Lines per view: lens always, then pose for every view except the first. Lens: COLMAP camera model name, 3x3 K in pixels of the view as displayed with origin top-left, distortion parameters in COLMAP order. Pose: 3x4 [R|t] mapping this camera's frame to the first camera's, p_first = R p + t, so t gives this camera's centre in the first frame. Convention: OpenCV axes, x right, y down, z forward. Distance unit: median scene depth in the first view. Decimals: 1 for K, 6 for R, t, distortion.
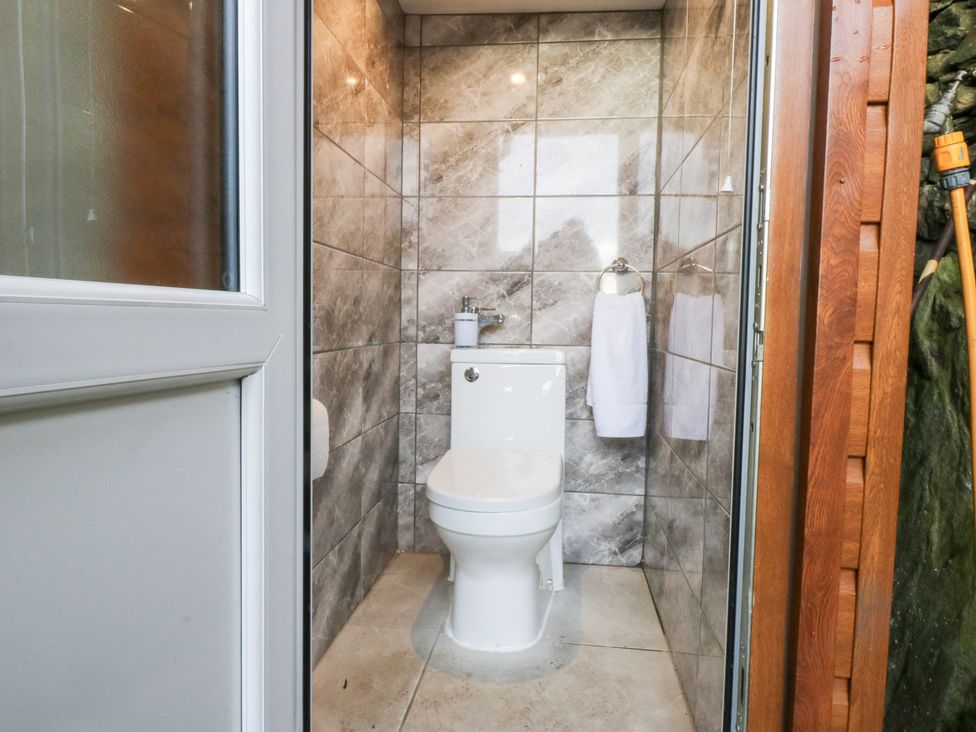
lens RADIAL K [[610.0, 0, 488.7], [0, 610.0, 362.3], [0, 0, 1]] dist [-0.000466, -0.001016]
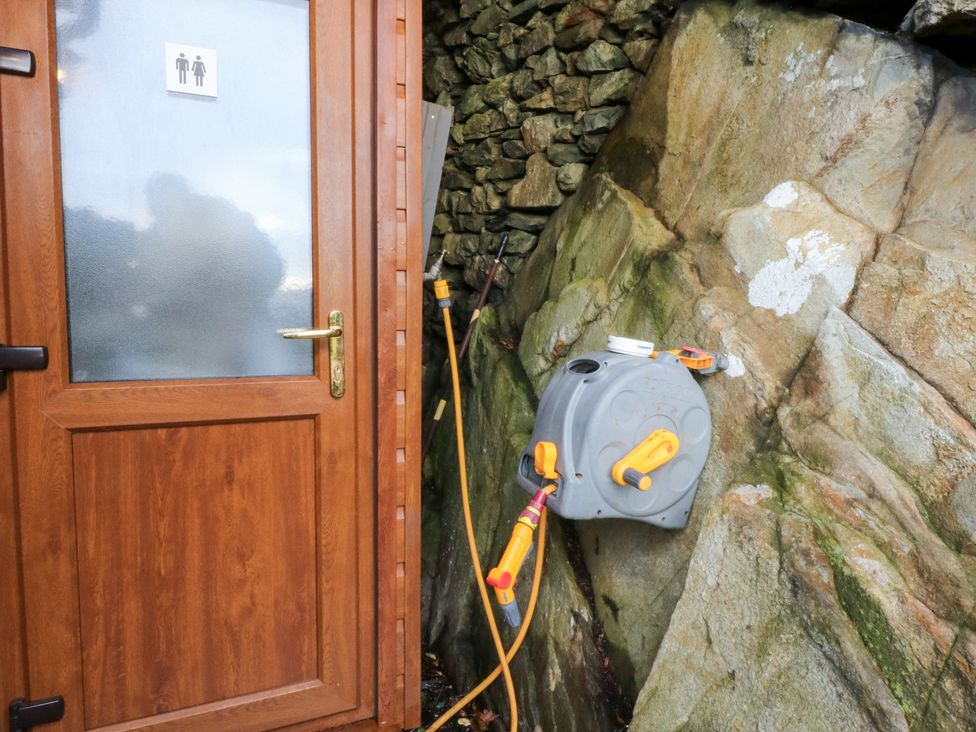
lens RADIAL K [[610.0, 0, 491.9], [0, 610.0, 363.9], [0, 0, 1]] dist [-0.000466, -0.001016]
pose [[0.853251, -0.048552, 0.519235, -0.149487], [0.035911, 0.998763, 0.034379, -0.171112], [-0.520262, -0.010688, 0.853940, -0.810030]]
